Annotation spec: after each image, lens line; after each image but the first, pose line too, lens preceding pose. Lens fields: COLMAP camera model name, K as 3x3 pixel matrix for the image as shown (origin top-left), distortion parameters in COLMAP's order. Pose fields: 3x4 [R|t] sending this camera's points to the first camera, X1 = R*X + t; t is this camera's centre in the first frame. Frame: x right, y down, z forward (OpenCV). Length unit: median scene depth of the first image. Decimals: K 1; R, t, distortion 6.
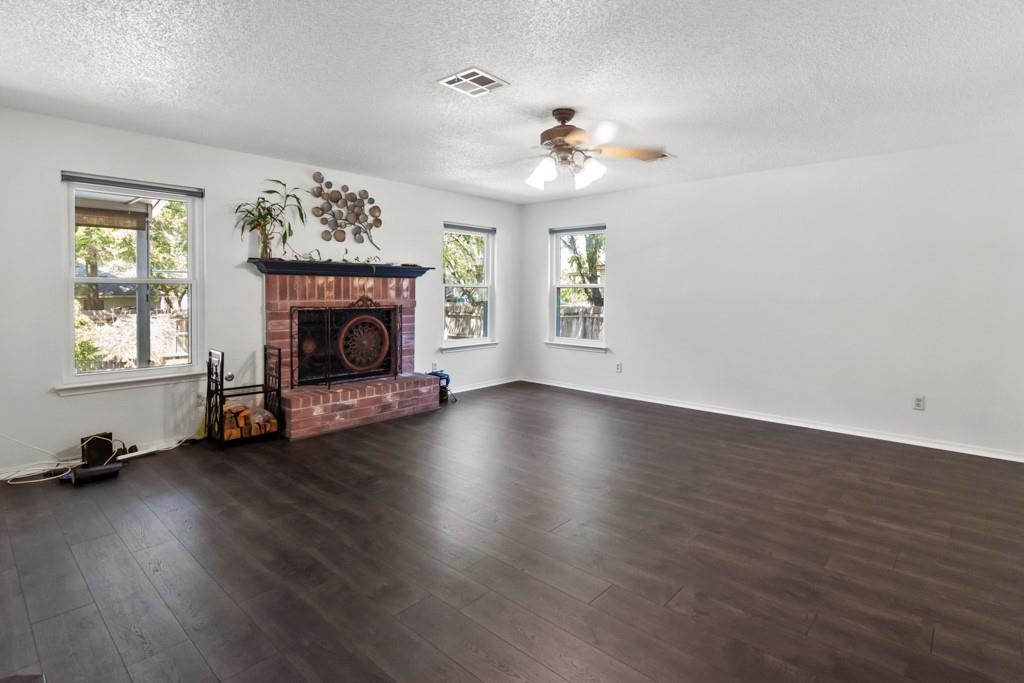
lens RADIAL K [[522.1, 0, 523.0], [0, 522.1, 293.8], [0, 0, 1]] dist [0.000617, -0.001812]
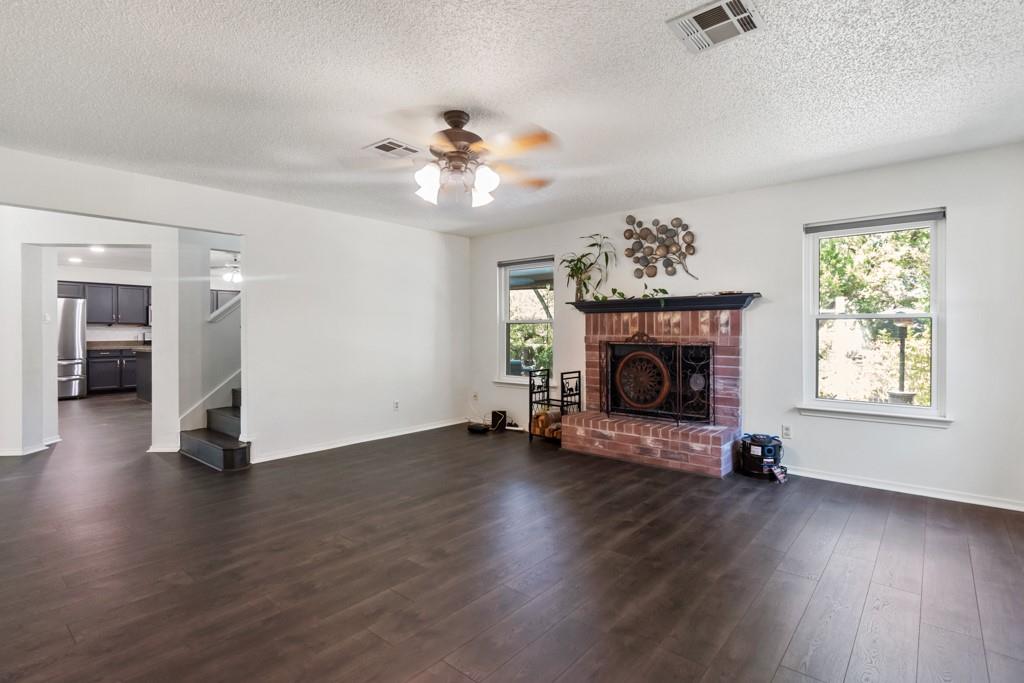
lens RADIAL K [[492.4, 0, 496.7], [0, 492.4, 328.0], [0, 0, 1]] dist [0.001046, -0.000171]
pose [[0.011571, -0.009362, -0.999889, 0.600645], [-0.005420, 0.999941, -0.009426, 0.007886], [0.999918, 0.005529, 0.011519, 0.707658]]
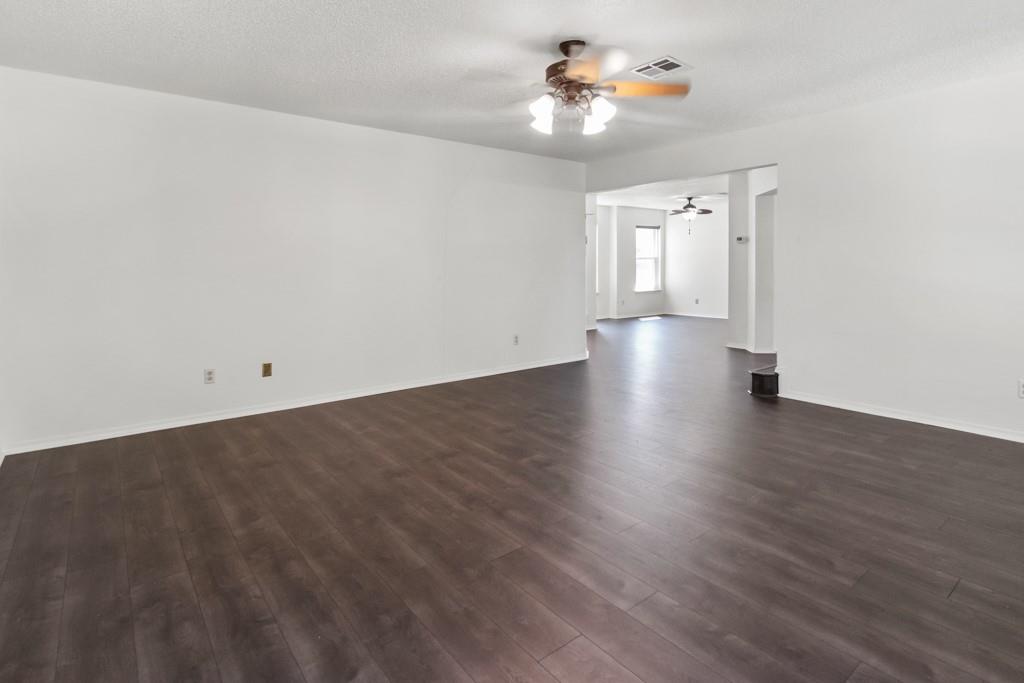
lens RADIAL K [[531.7, 0, 513.3], [0, 531.7, 290.1], [0, 0, 1]] dist [-0.001316, -0.000758]
pose [[-0.986481, -0.007301, 0.163713, 0.020789], [0.002115, 0.998357, 0.057267, 0.009495], [-0.163862, 0.056839, -0.984844, 1.237194]]
